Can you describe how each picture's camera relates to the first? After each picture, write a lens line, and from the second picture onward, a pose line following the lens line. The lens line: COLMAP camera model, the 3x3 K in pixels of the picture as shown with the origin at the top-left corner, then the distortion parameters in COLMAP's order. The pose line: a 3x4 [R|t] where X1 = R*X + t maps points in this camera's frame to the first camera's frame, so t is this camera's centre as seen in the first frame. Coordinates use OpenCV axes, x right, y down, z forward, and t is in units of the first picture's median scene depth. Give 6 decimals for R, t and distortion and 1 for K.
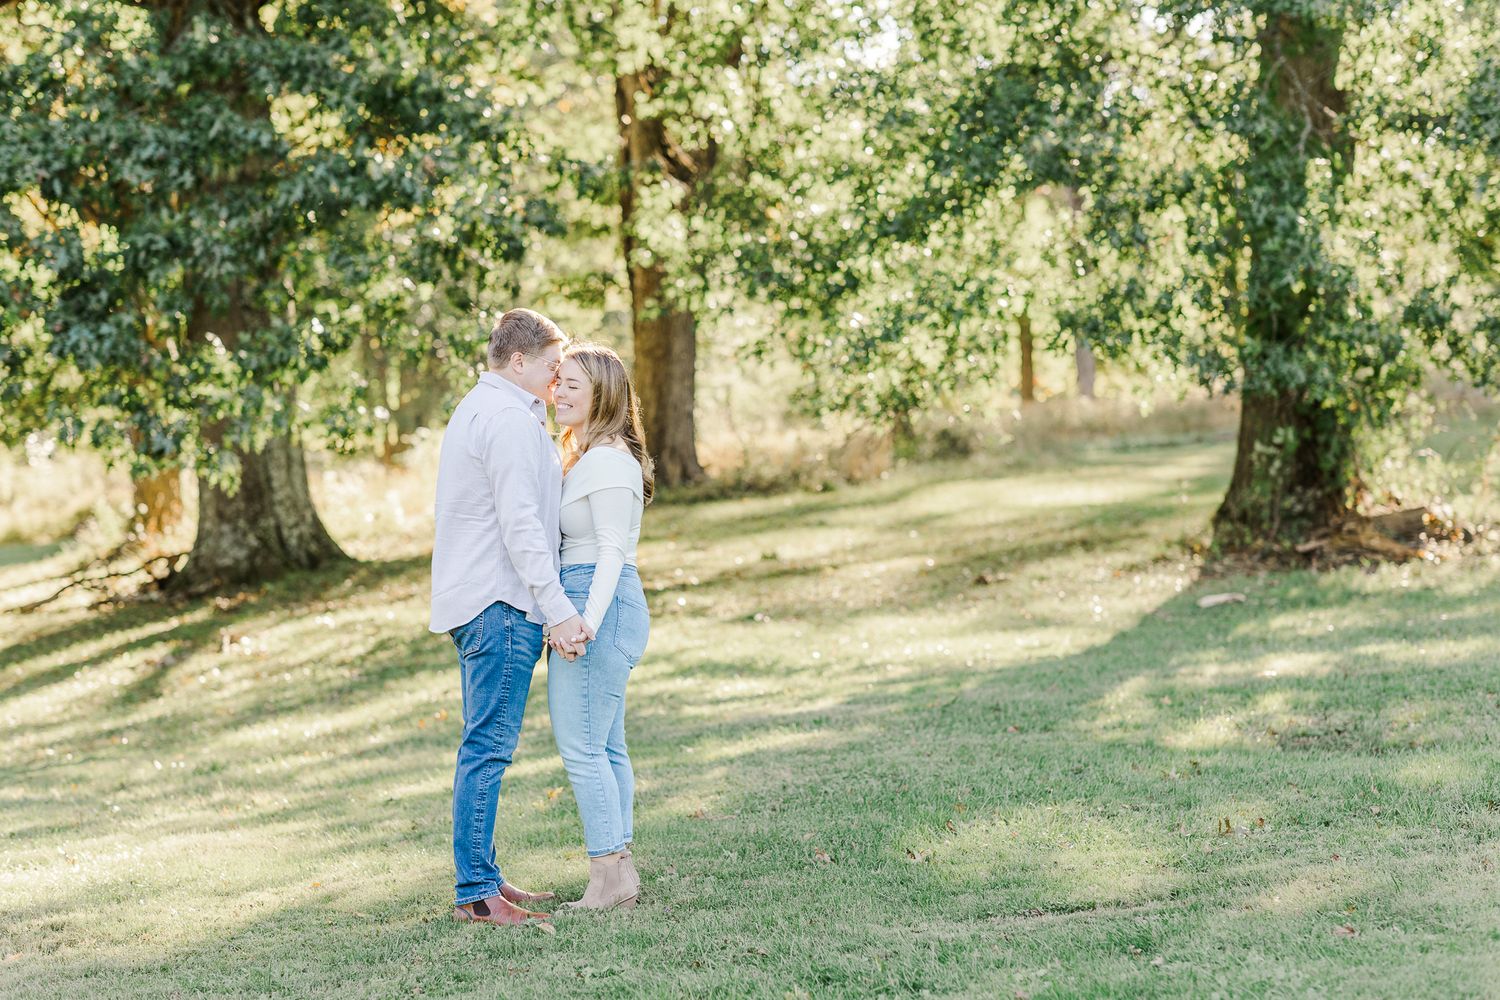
lens RADIAL K [[3871.9, 0, 750.0], [0, 3871.9, 500.0], [0, 0, 1]] dist [0.024500, -0.059464]
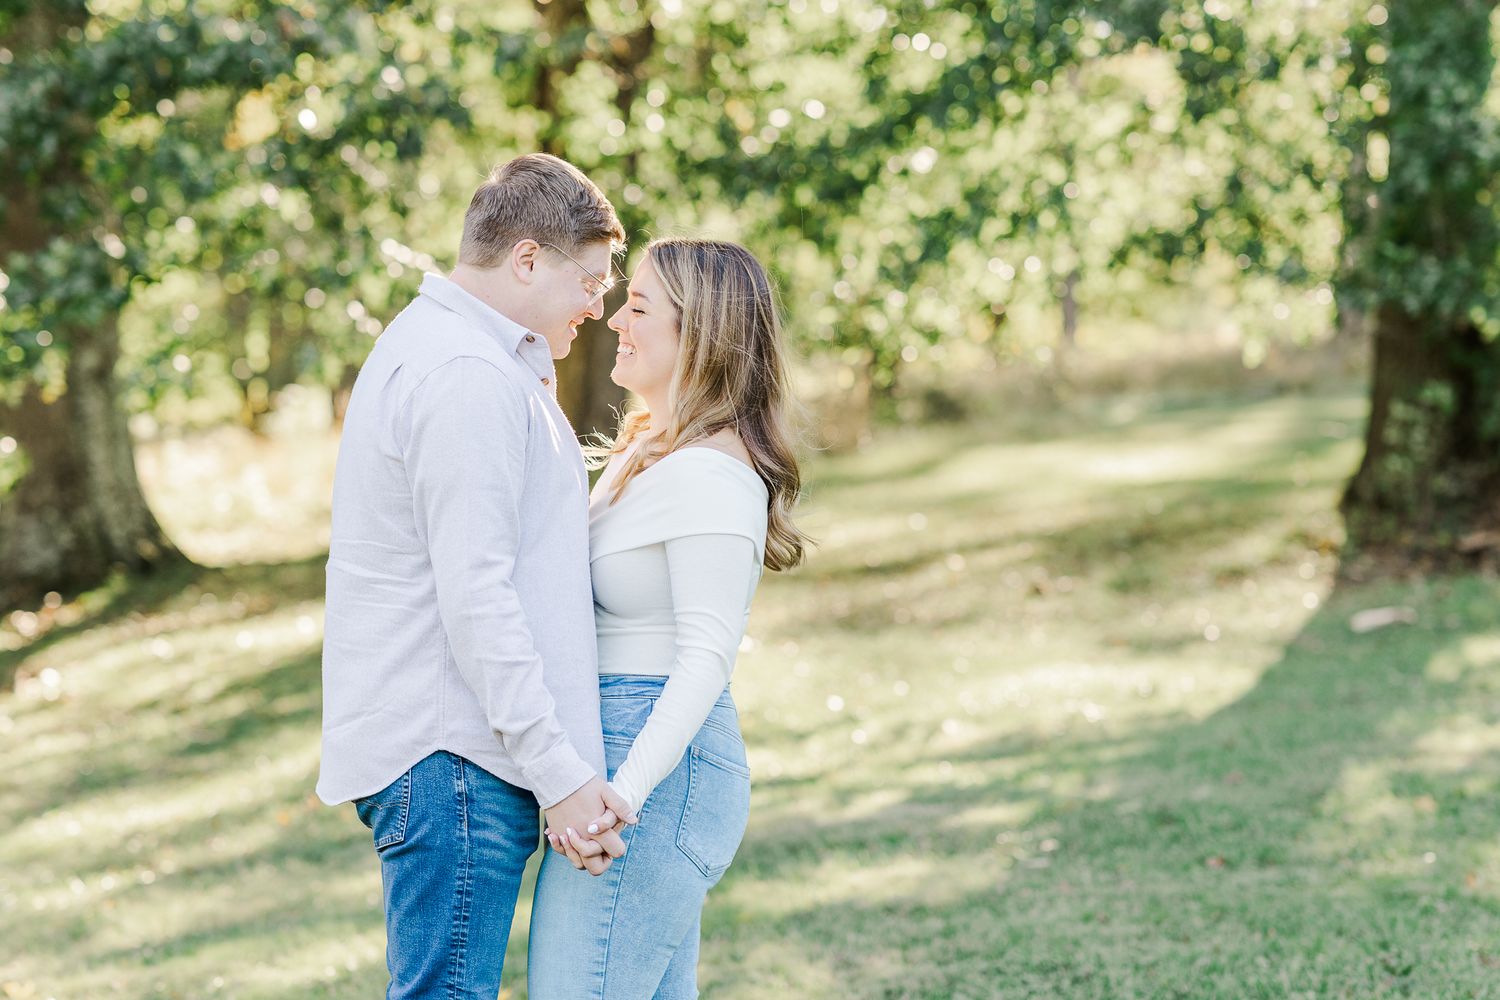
lens RADIAL K [[3871.9, 0, 750.0], [0, 3871.9, 500.0], [0, 0, 1]] dist [0.024500, -0.059464]
pose [[0.999348, -0.007197, 0.035393, -0.022610], [0.006745, 0.999894, 0.012873, -0.006824], [-0.035482, -0.012626, 0.999291, 0.258950]]
